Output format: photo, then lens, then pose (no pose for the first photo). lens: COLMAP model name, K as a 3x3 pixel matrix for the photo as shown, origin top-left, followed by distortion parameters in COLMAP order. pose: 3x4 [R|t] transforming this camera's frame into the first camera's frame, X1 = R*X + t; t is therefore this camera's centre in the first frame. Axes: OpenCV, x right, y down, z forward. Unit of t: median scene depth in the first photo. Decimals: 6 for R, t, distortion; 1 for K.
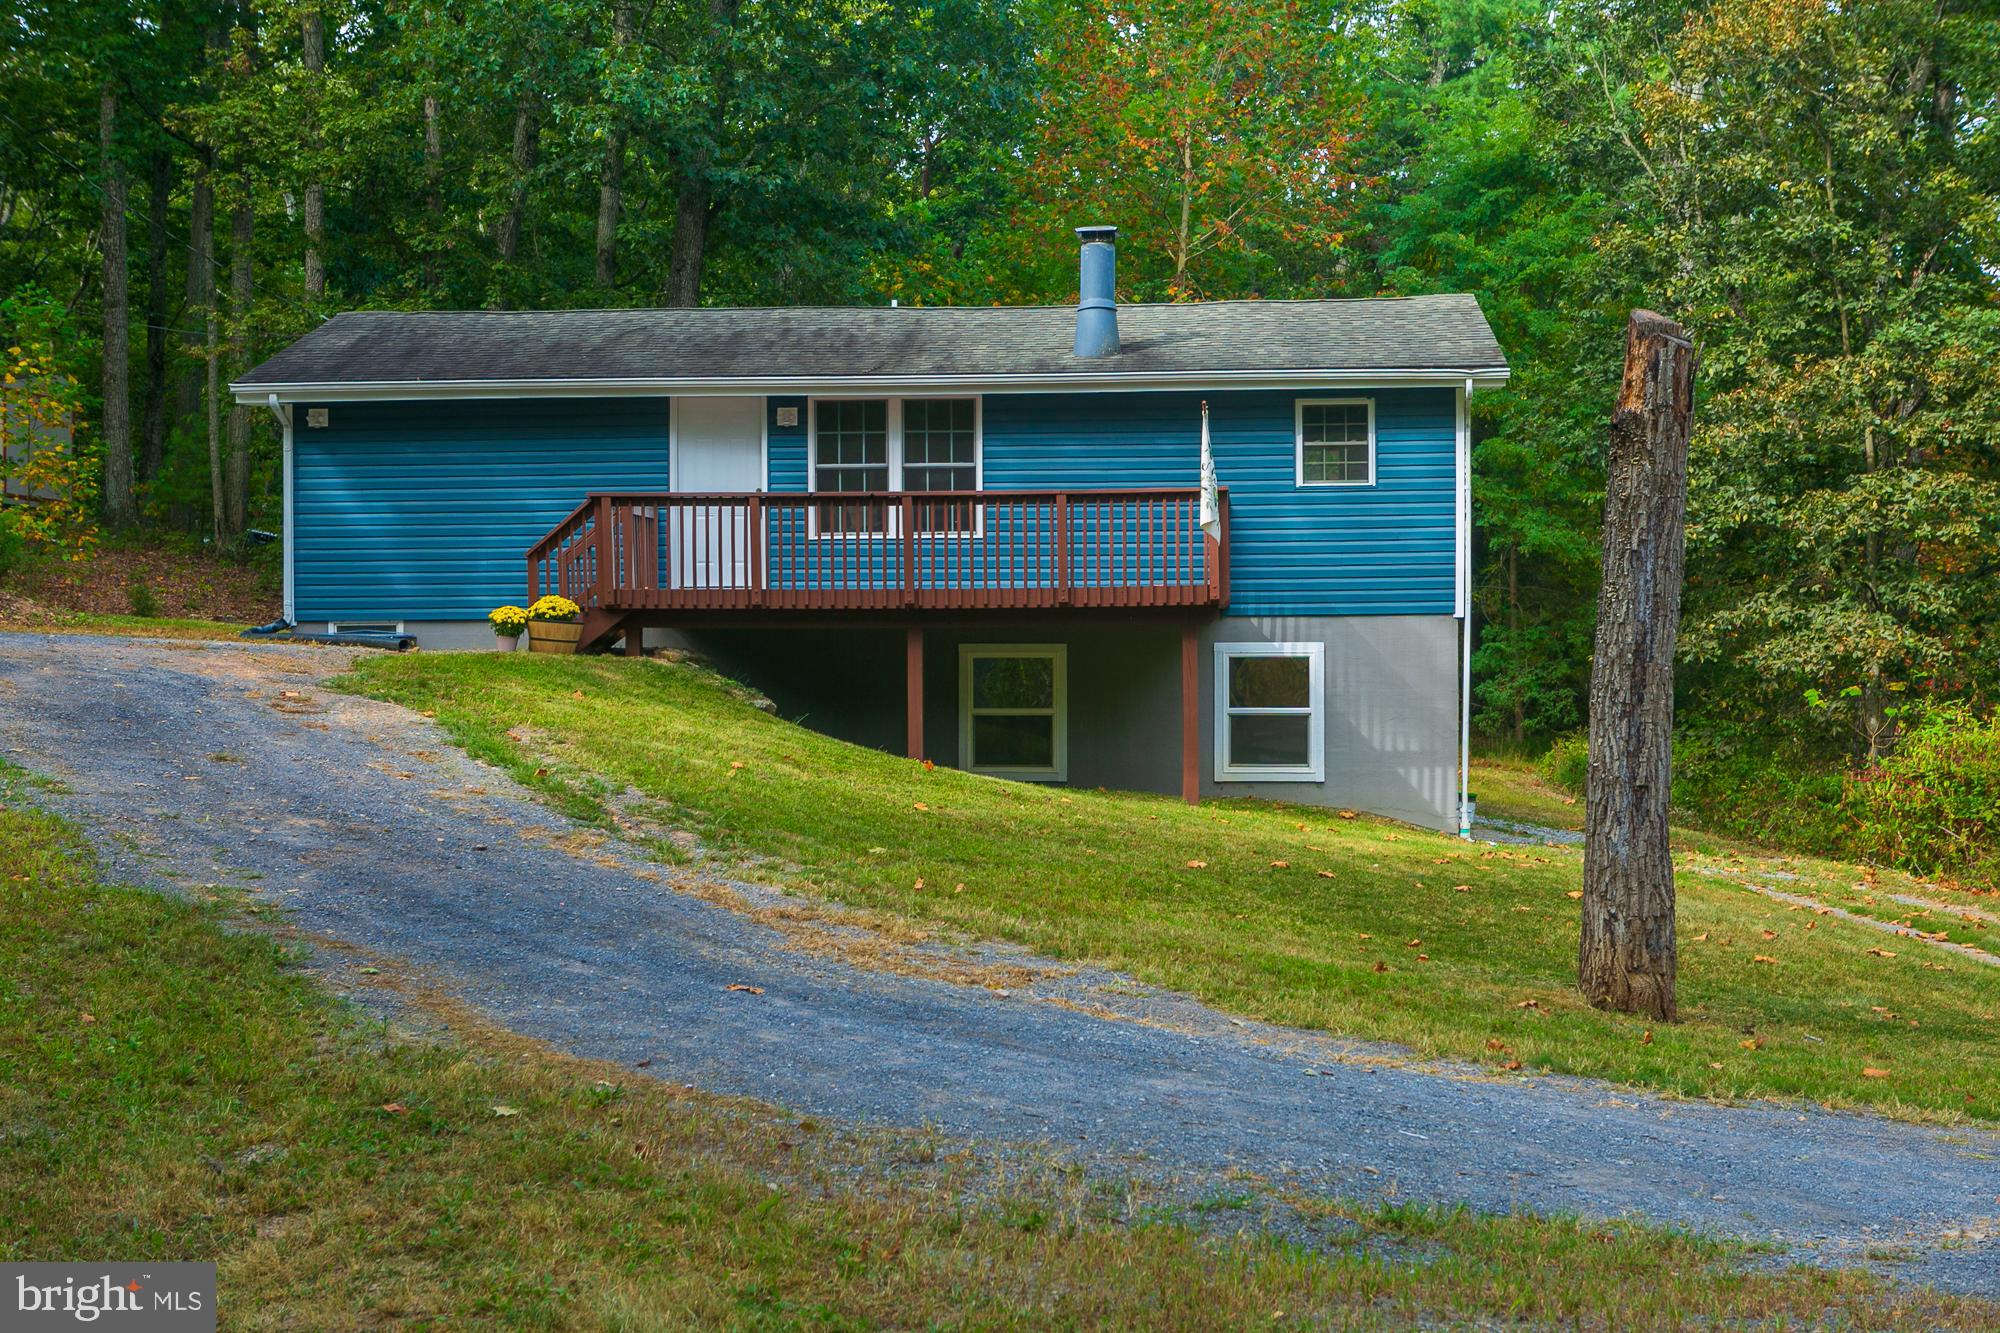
lens RADIAL K [[2753.1, 0, 876.7], [0, 2753.1, 756.2], [0, 0, 1]] dist [-0.025167, -0.077255]
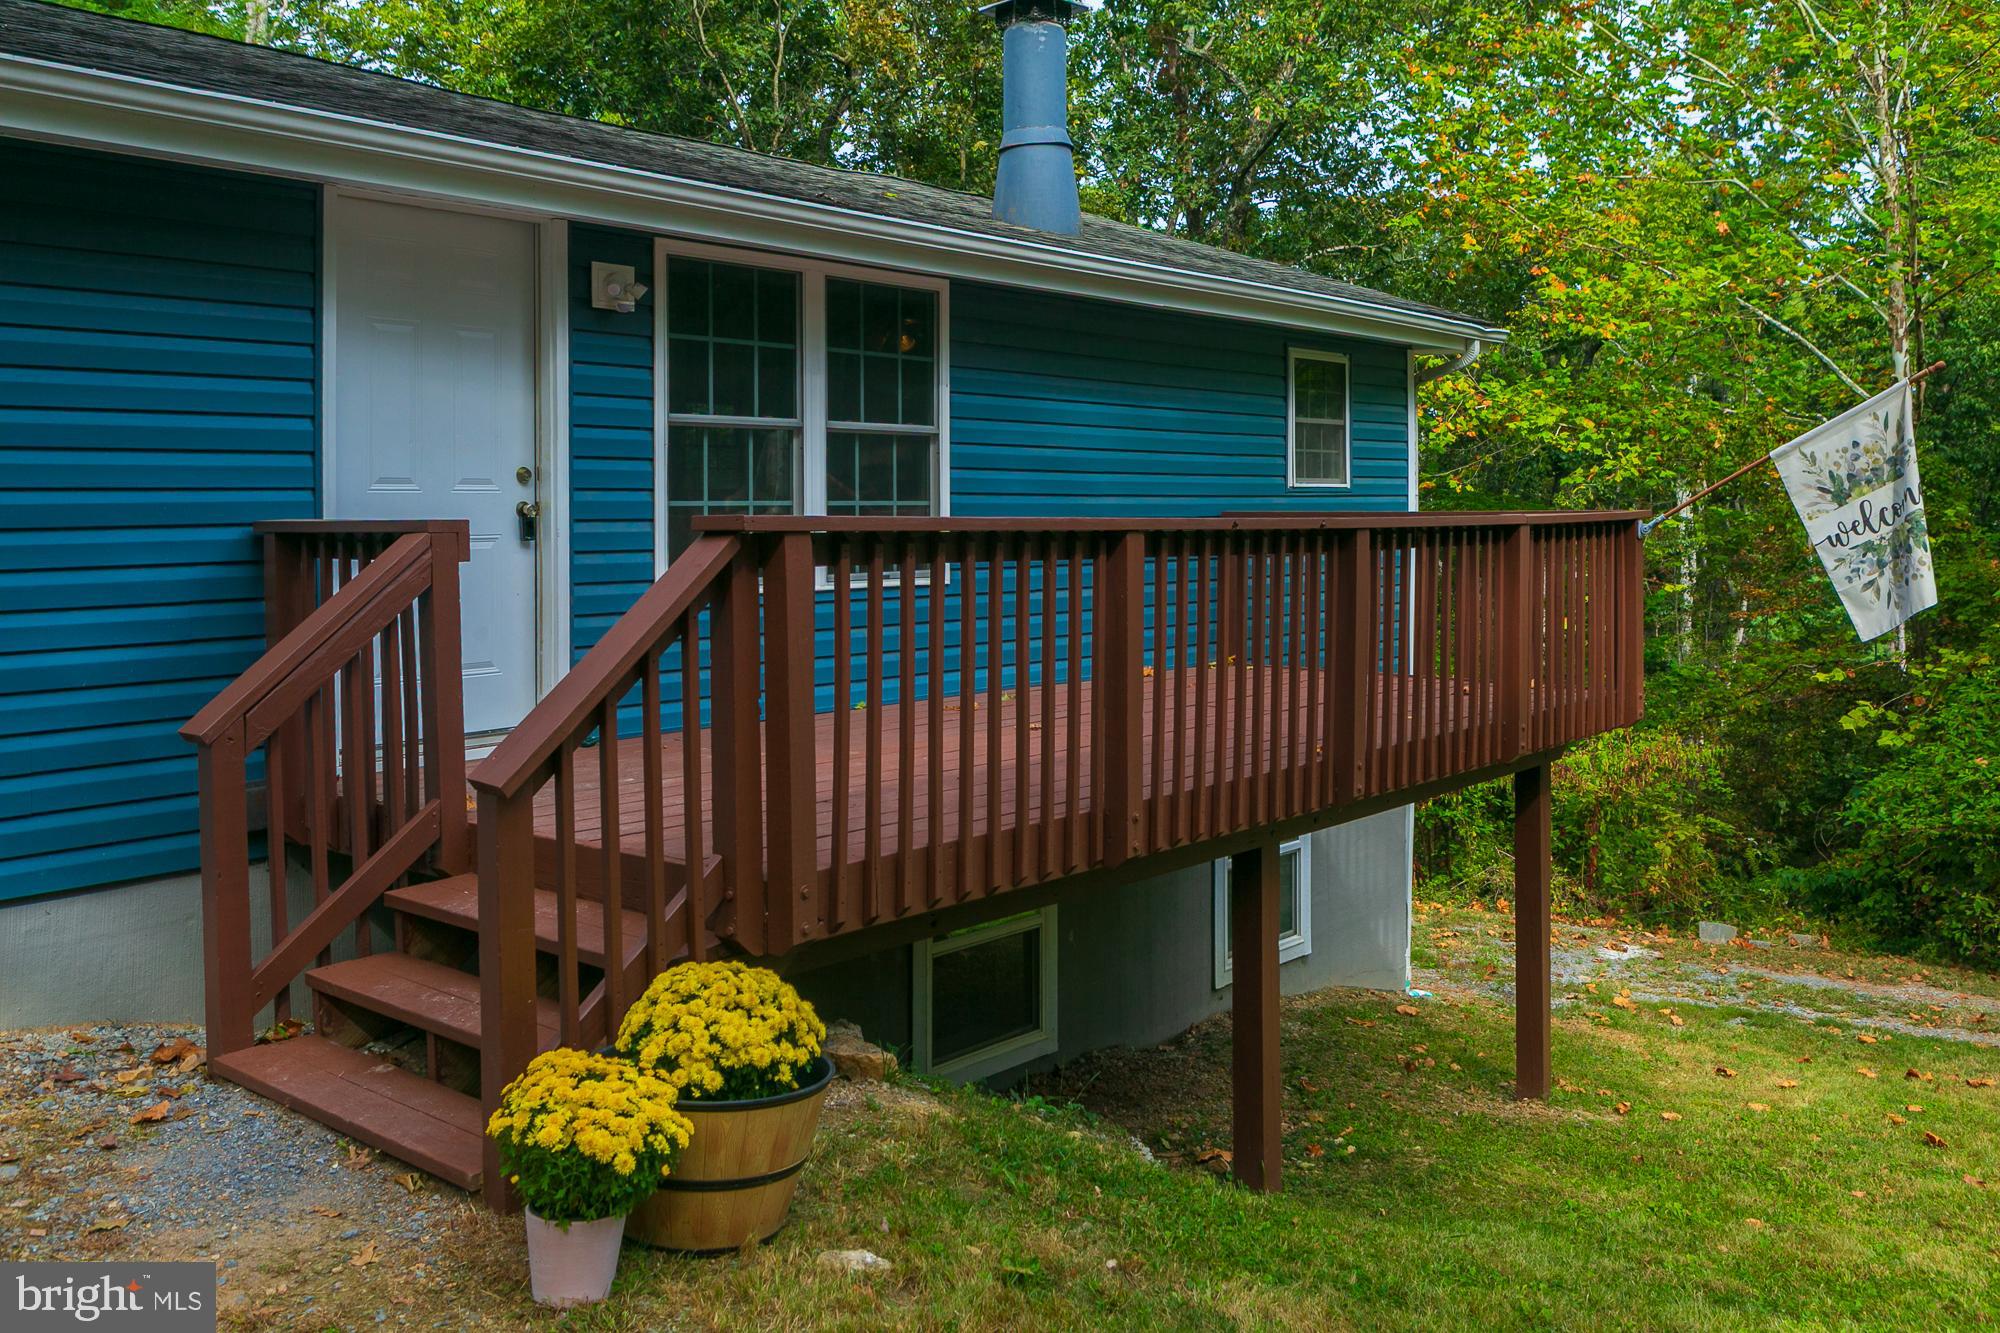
lens RADIAL K [[1759.6, 0, 1033.4], [0, 1759.6, 521.9], [0, 0, 1]] dist [0.013518, 0.006987]
pose [[0.541995, -0.006522, 0.840357, -0.212239], [0.026975, 0.999590, -0.009640, -0.087727], [-0.839949, 0.027894, 0.541948, 0.829935]]
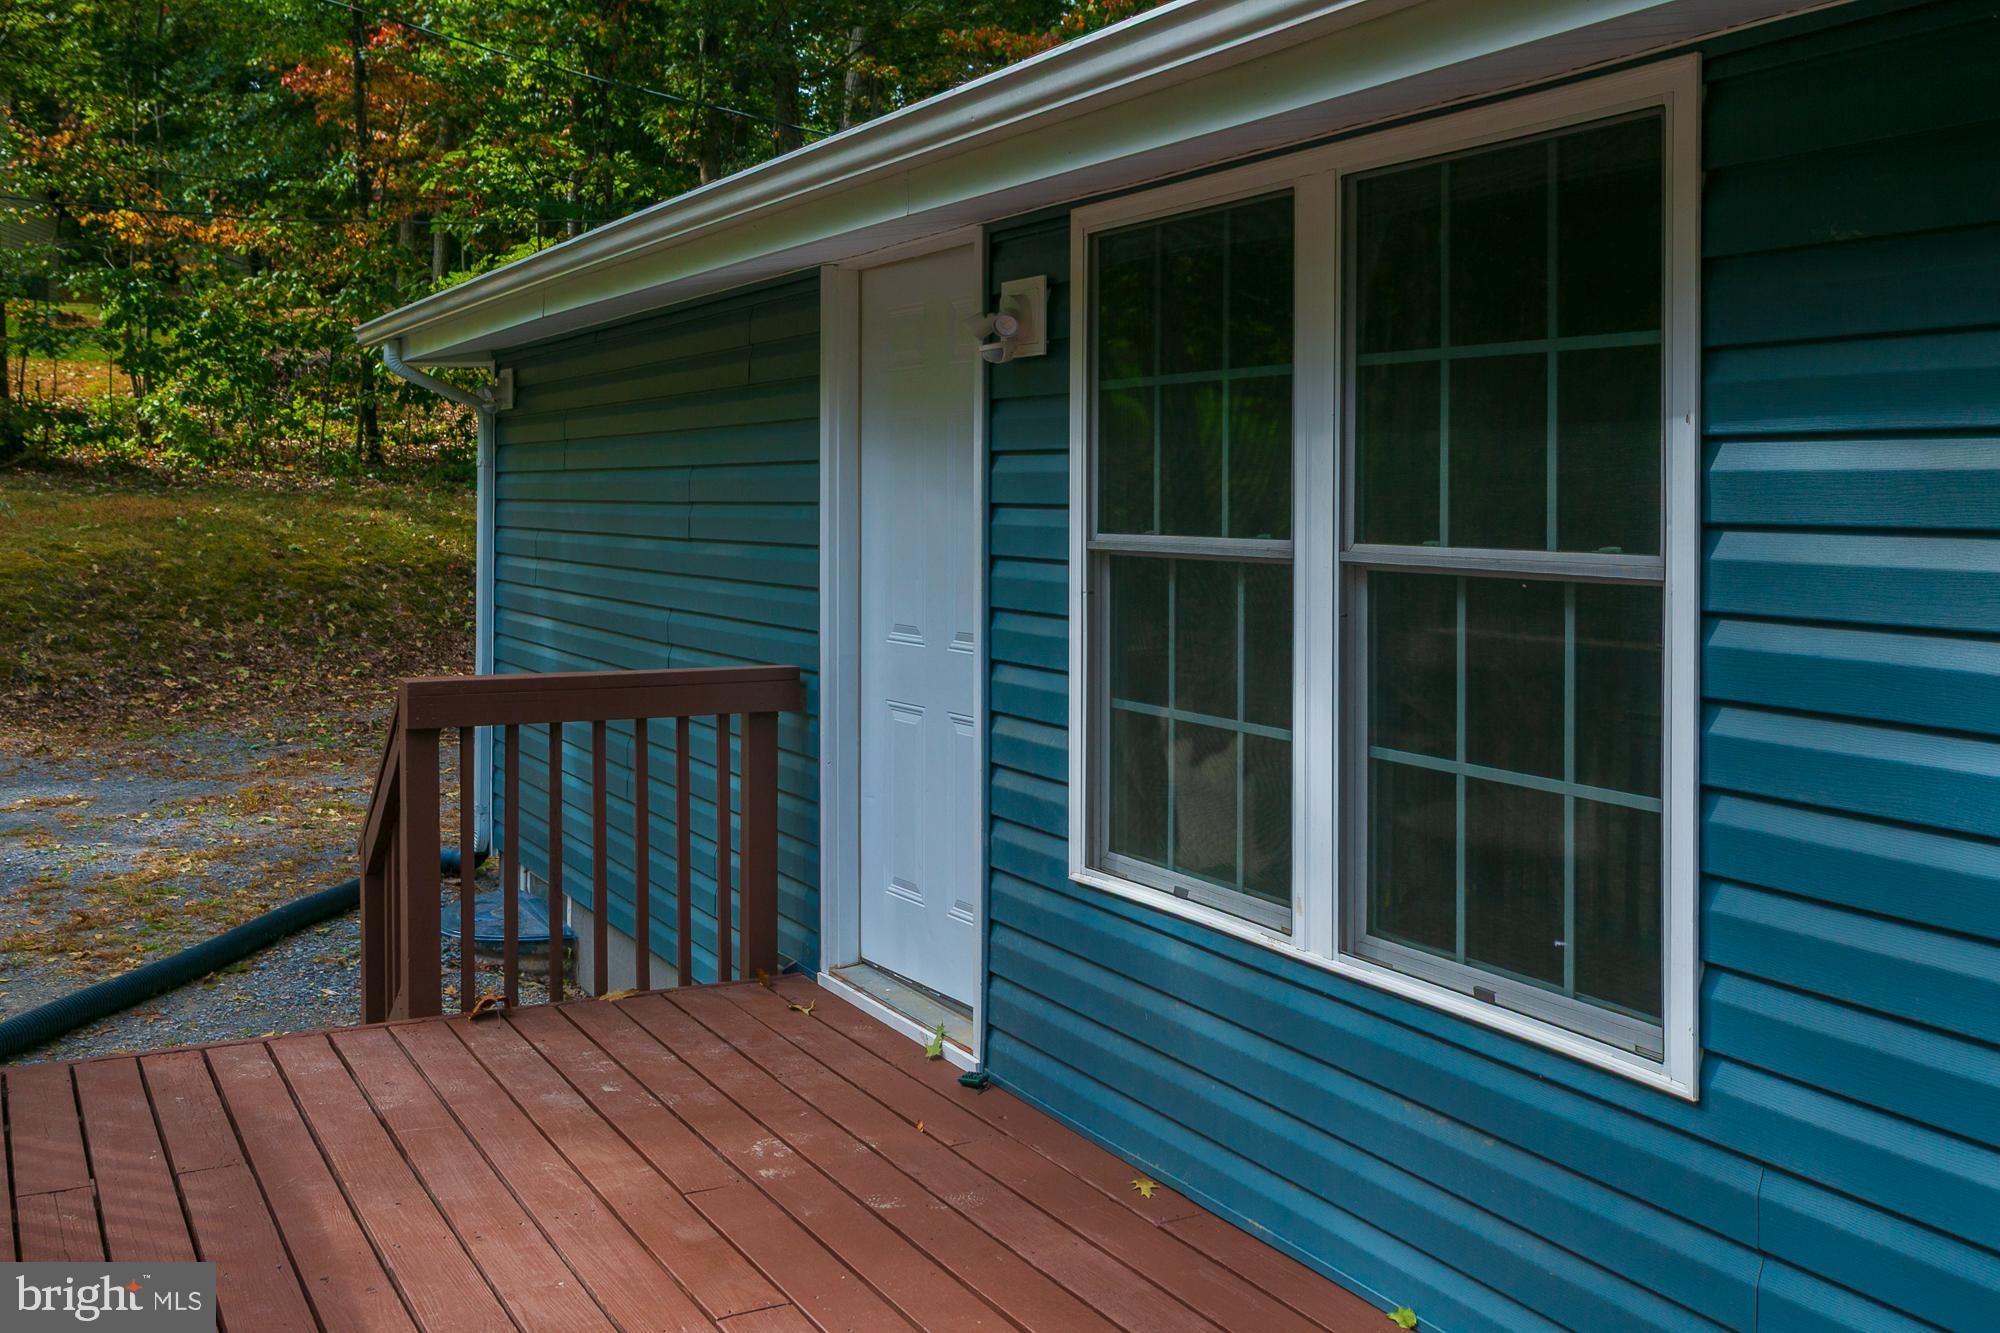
lens RADIAL K [[1921.3, 0, 1000.0], [0, 1921.3, 666.5], [0, 0, 1]] dist [-0.007973, -0.004261]
pose [[0.568735, 0.080801, -0.818542, 0.099084], [-0.033981, 0.996622, 0.074770, -0.108407], [0.821819, -0.014710, 0.569559, 0.923167]]
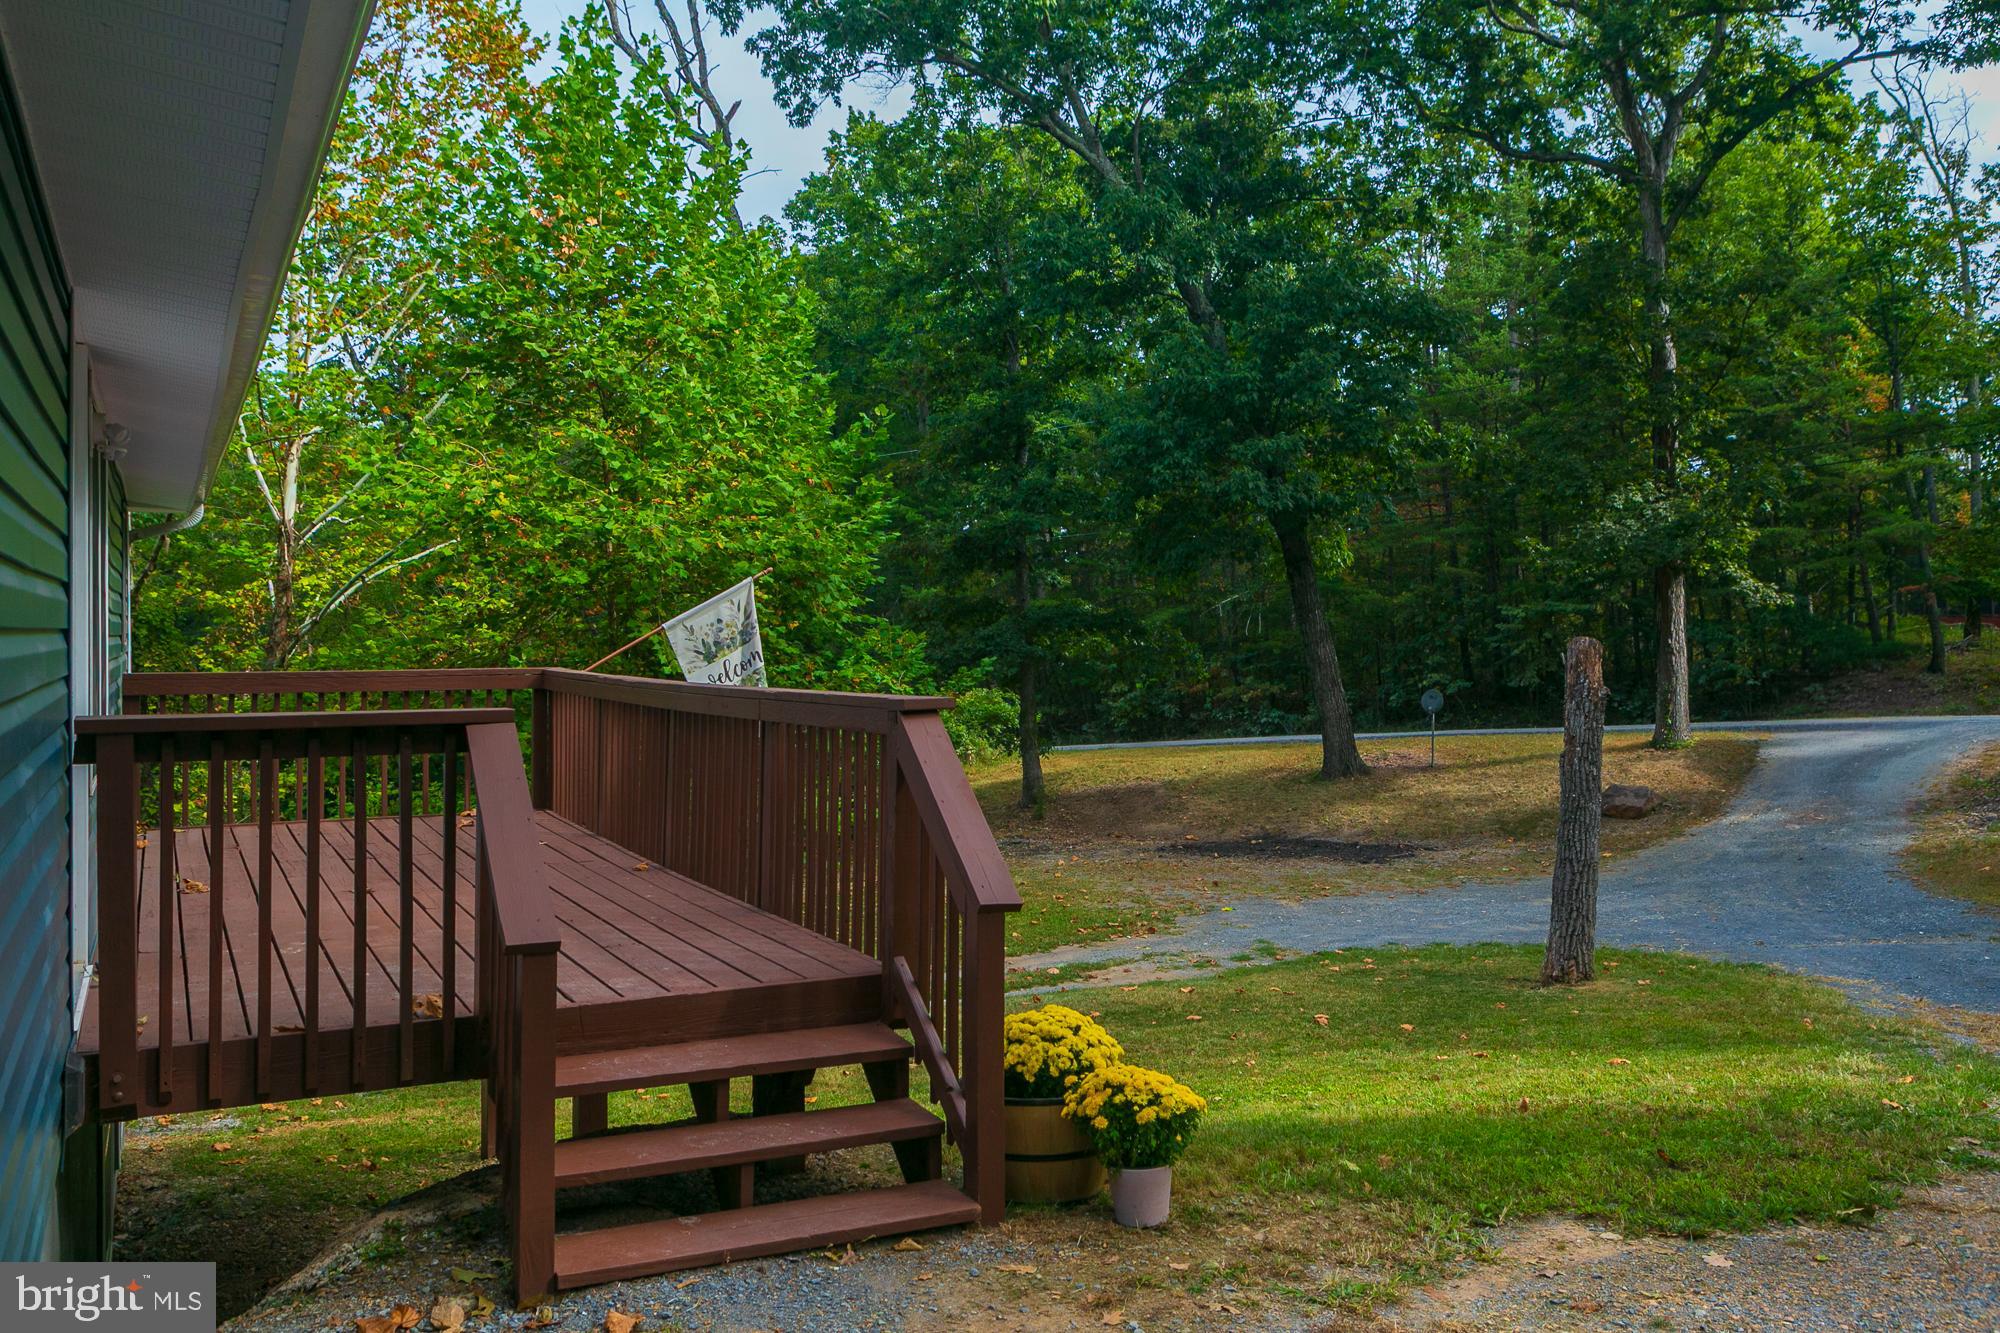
lens RADIAL K [[1665.4, 0, 1000.0], [0, 1665.4, 666.5], [0, 0, 1]] dist [0.019509, -0.016365]
pose [[-0.543830, -0.014292, 0.839074, -0.265175], [0.029605, 0.998906, 0.036202, -0.101229], [-0.838673, 0.044528, -0.542812, 1.034051]]
